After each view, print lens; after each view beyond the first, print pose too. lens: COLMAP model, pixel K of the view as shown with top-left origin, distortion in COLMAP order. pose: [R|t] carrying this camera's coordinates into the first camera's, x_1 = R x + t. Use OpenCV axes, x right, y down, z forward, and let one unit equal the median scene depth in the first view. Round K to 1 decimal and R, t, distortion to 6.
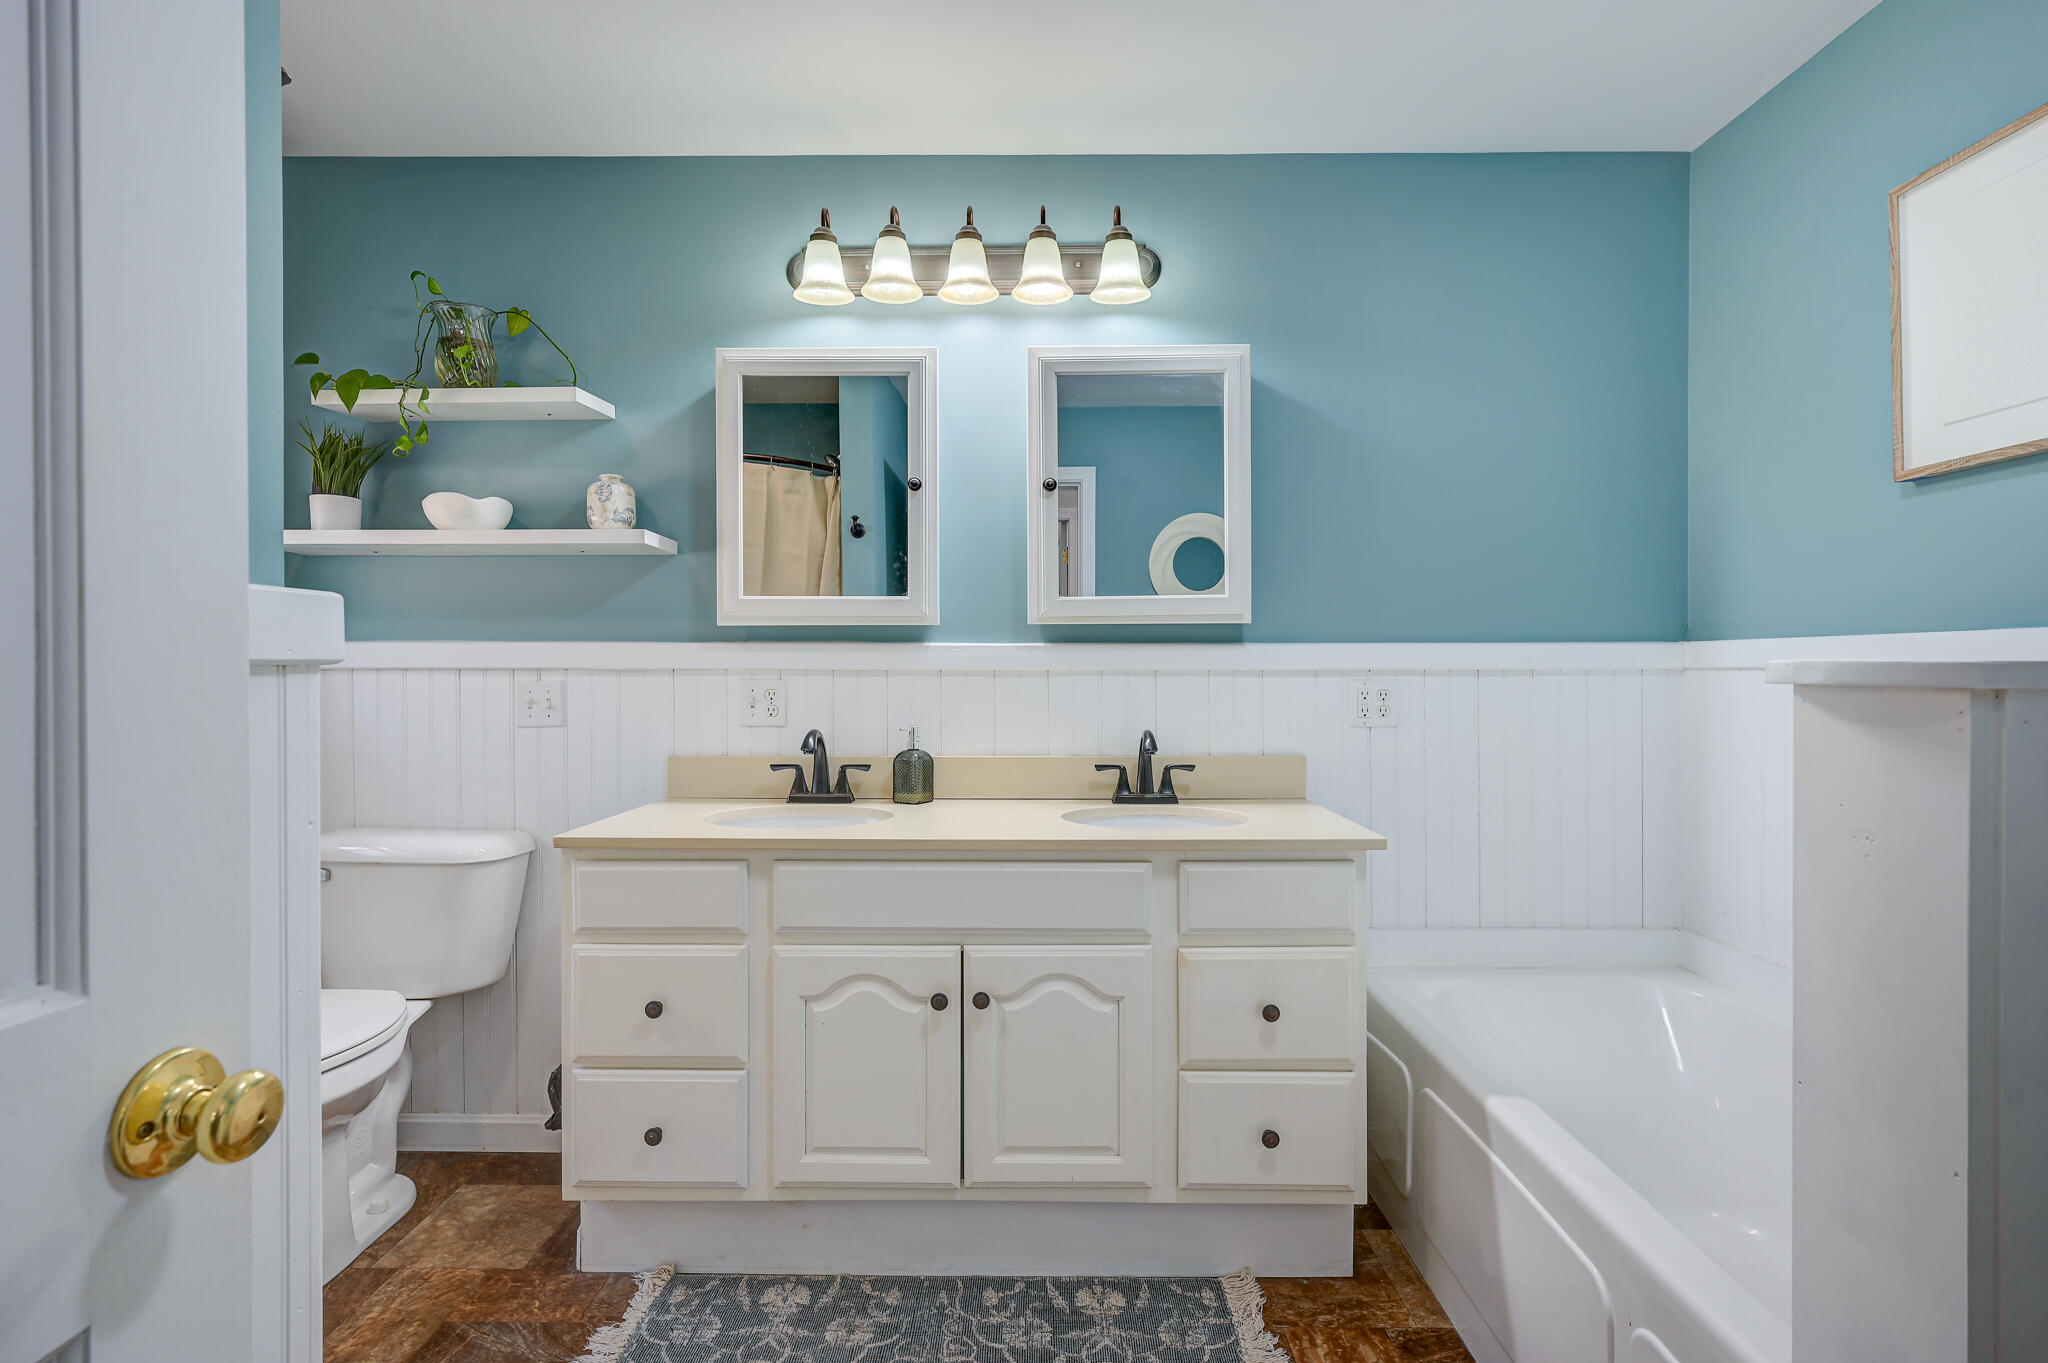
lens RADIAL K [[970.5, 0, 1027.4], [0, 970.5, 672.9], [0, 0, 1]] dist [-0.000050, 0.000145]
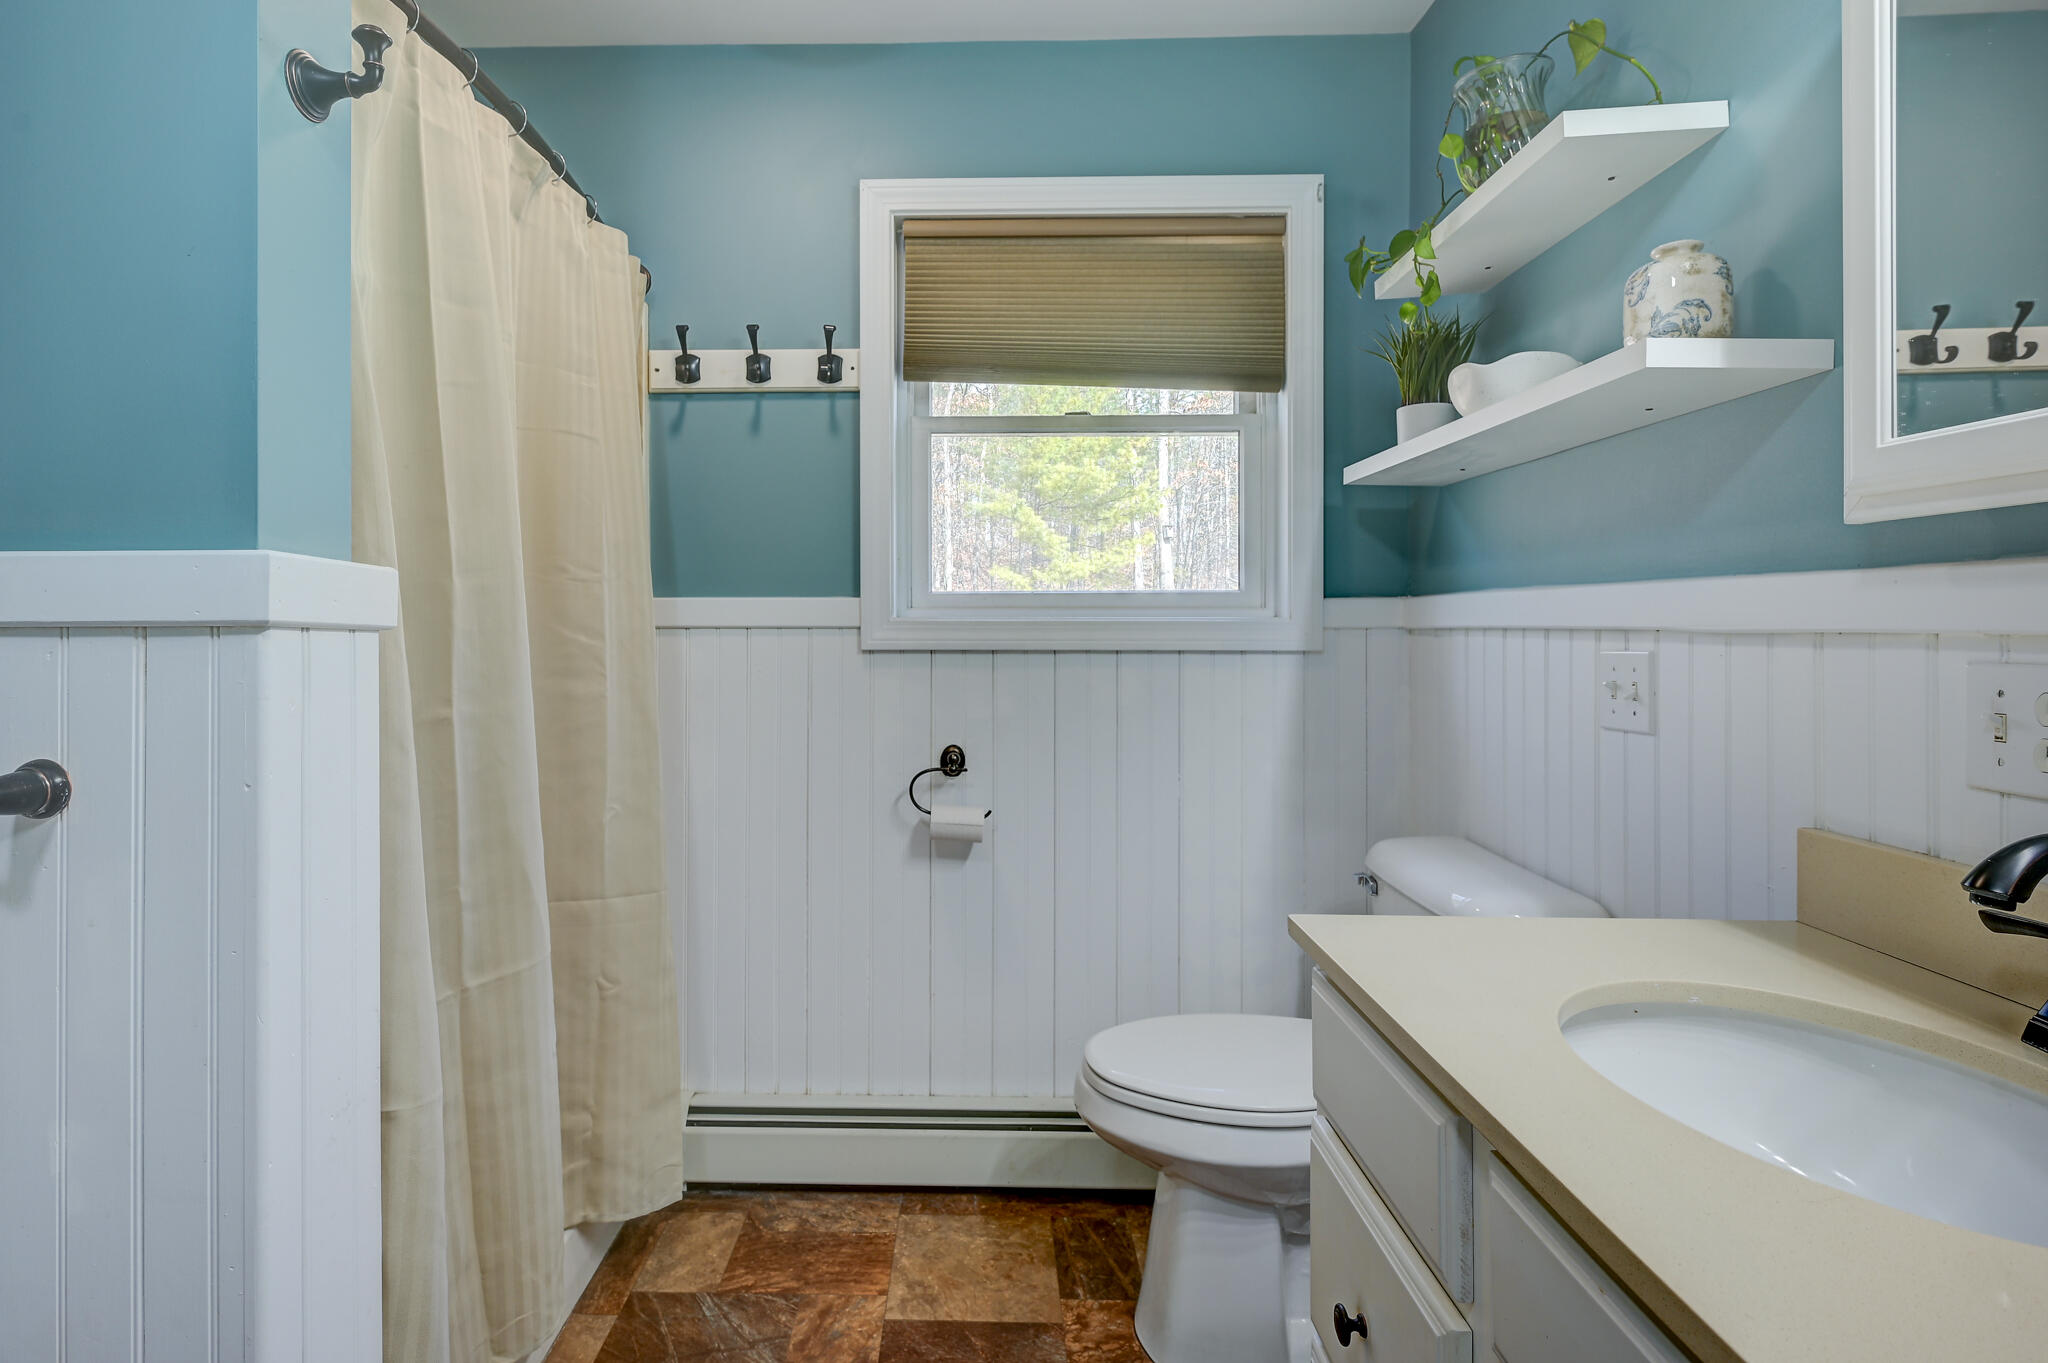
lens RADIAL K [[1008.1, 0, 961.1], [0, 1008.1, 625.4], [0, 0, 1]] dist [-0.000502, 0.000445]
pose [[-0.013323, 0.002407, -0.999908, 0.099389], [-0.008460, 0.999961, 0.002520, -0.004928], [0.999875, 0.008493, -0.013302, 0.636799]]
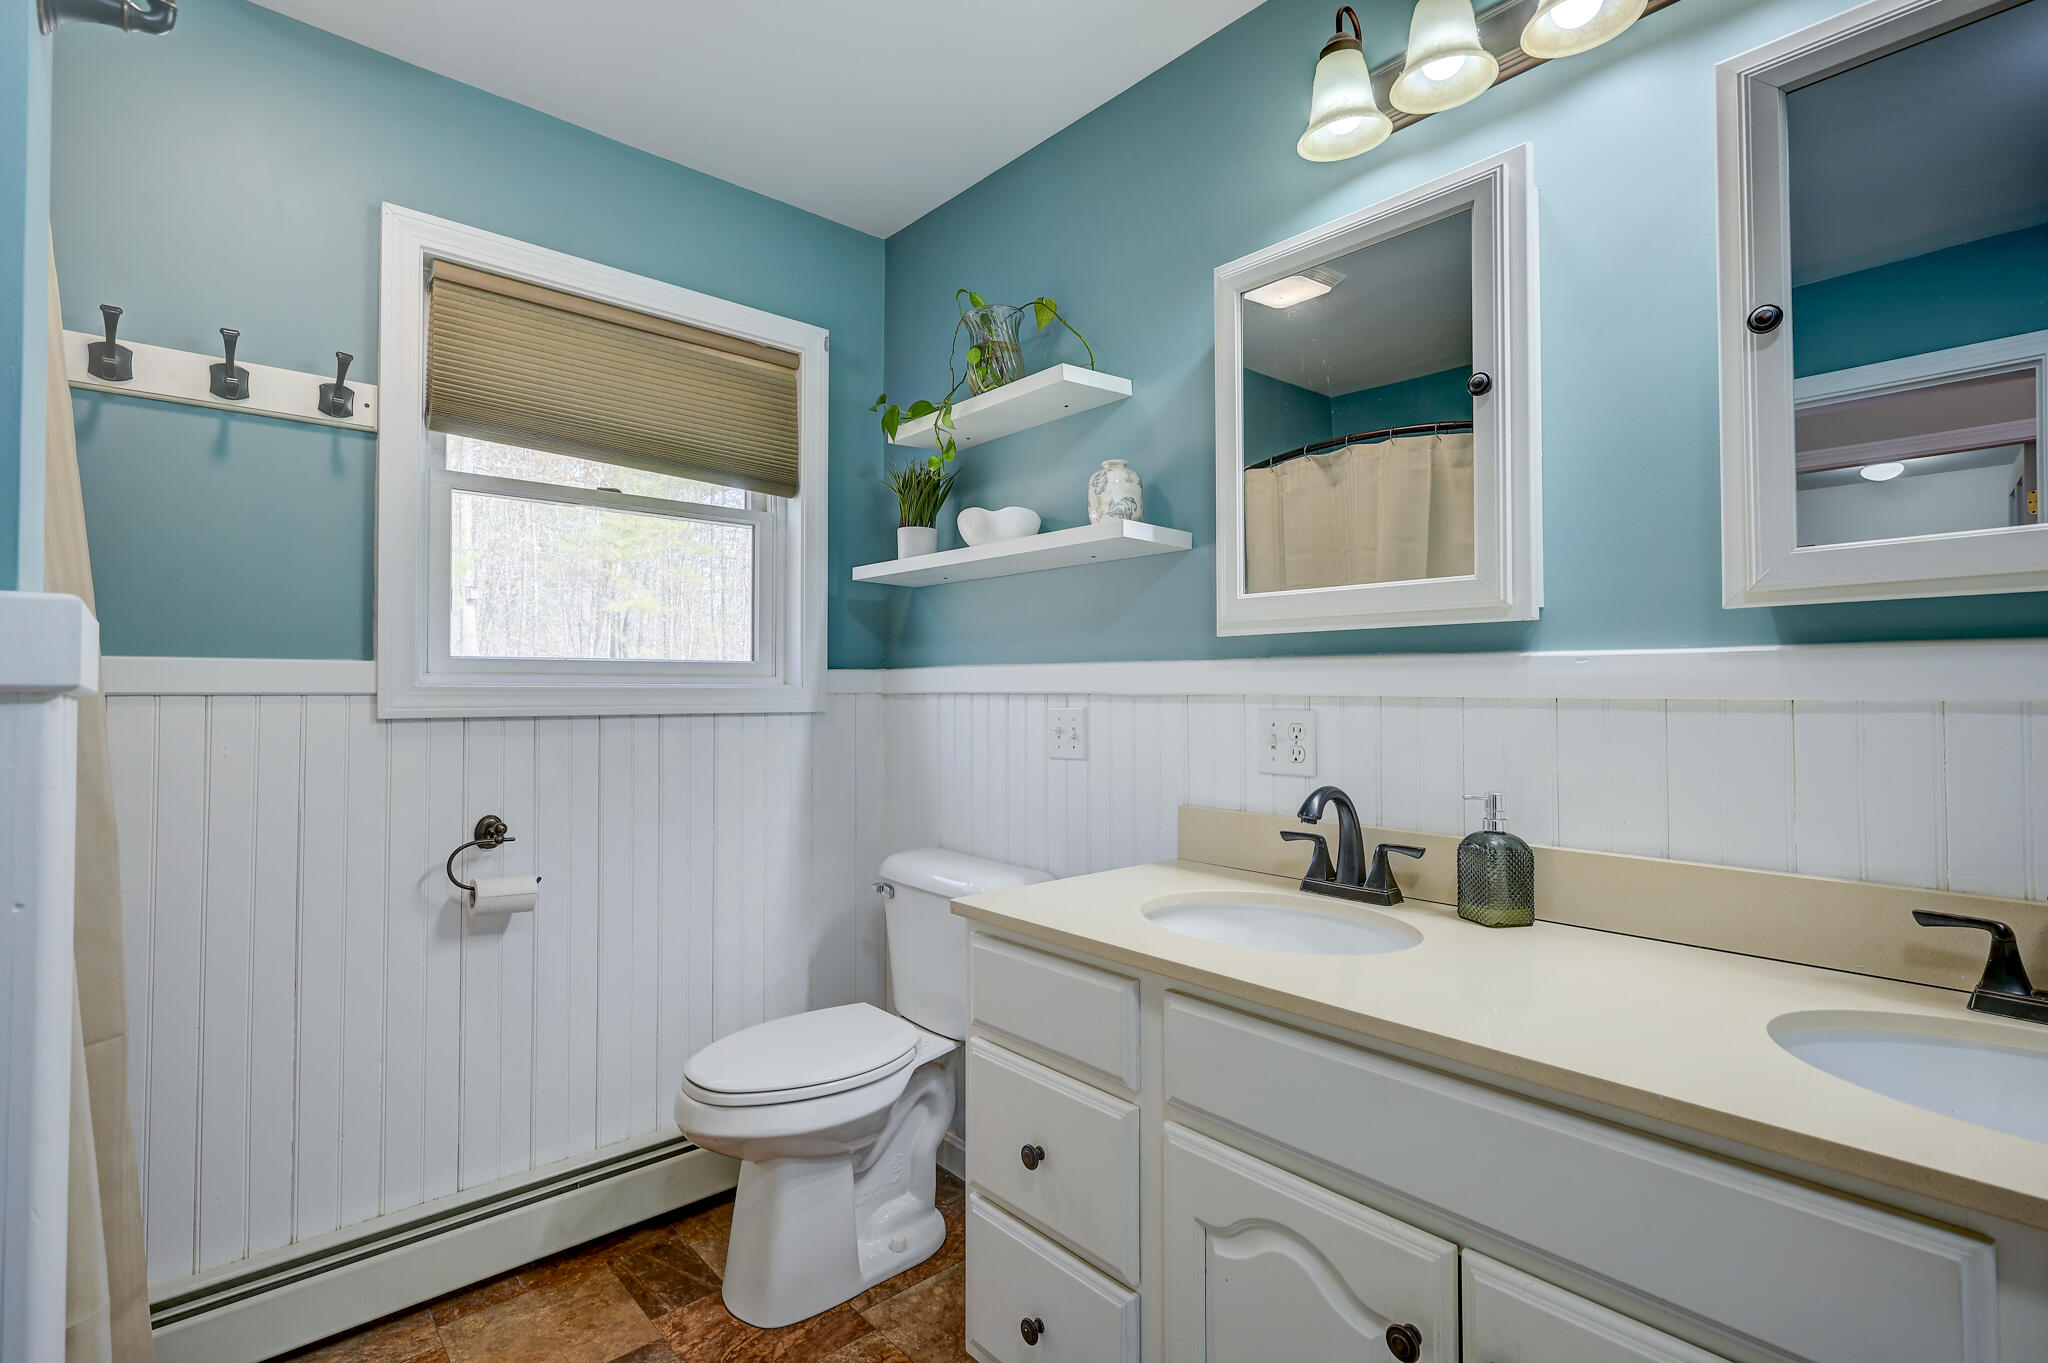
lens RADIAL K [[947.5, 0, 1027.1], [0, 947.5, 673.4], [0, 0, 1]] dist [0.001339, 0.000807]
pose [[0.678376, -0.012356, -0.734611, 0.115404], [-0.006814, 0.999710, -0.023107, -0.002575], [0.734683, 0.020681, 0.678095, 0.395549]]
